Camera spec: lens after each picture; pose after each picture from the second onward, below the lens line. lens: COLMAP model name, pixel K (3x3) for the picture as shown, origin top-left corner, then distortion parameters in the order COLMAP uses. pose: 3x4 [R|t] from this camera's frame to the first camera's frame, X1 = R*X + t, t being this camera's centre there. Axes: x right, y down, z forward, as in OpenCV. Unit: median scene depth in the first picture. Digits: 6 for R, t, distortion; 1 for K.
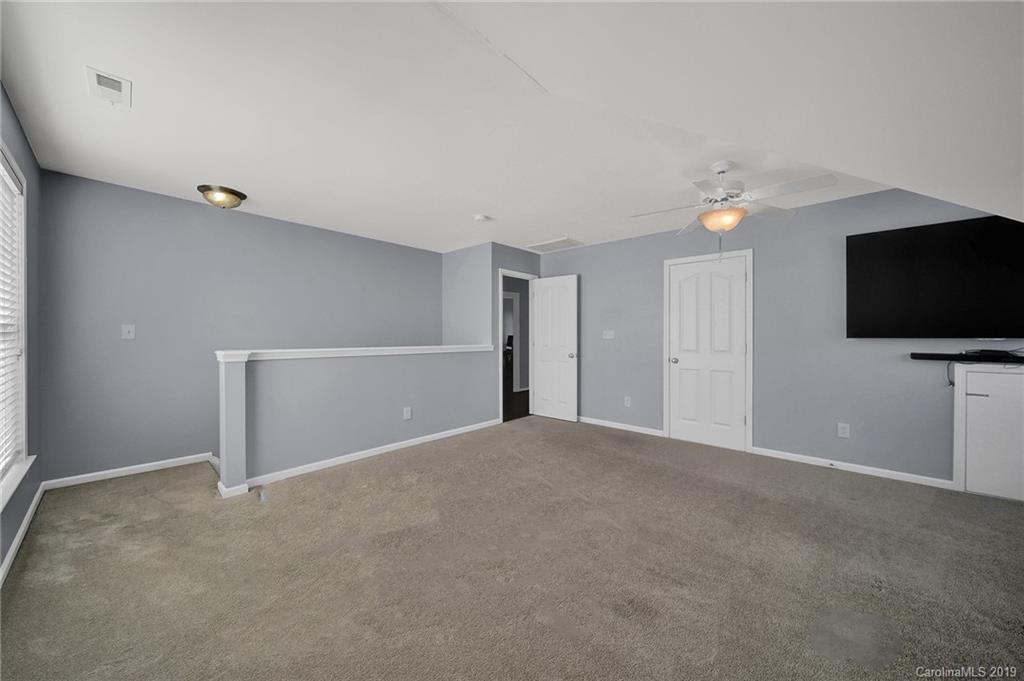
lens RADIAL K [[364.5, 0, 510.6], [0, 364.5, 336.5], [0, 0, 1]] dist [-0.000549, 0.000006]
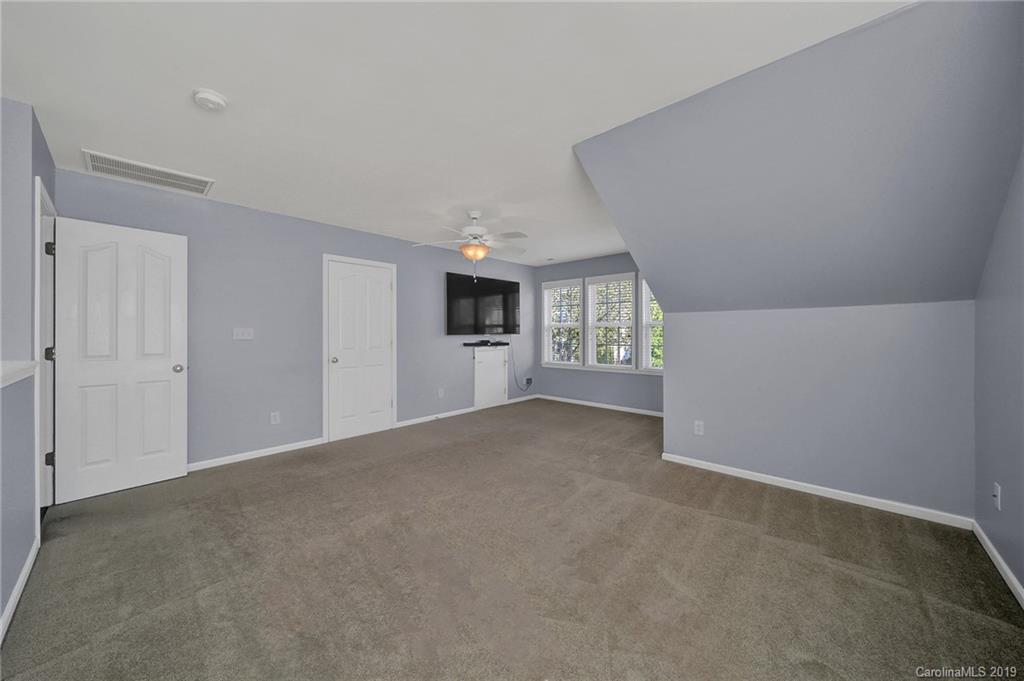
lens RADIAL K [[364.5, 0, 510.6], [0, 364.5, 336.5], [0, 0, 1]] dist [-0.000549, 0.000006]
pose [[0.007636, -0.015661, 0.999848, -0.581238], [0.002772, 0.999874, 0.015640, -0.012498], [-0.999967, 0.002652, 0.007679, 0.596329]]
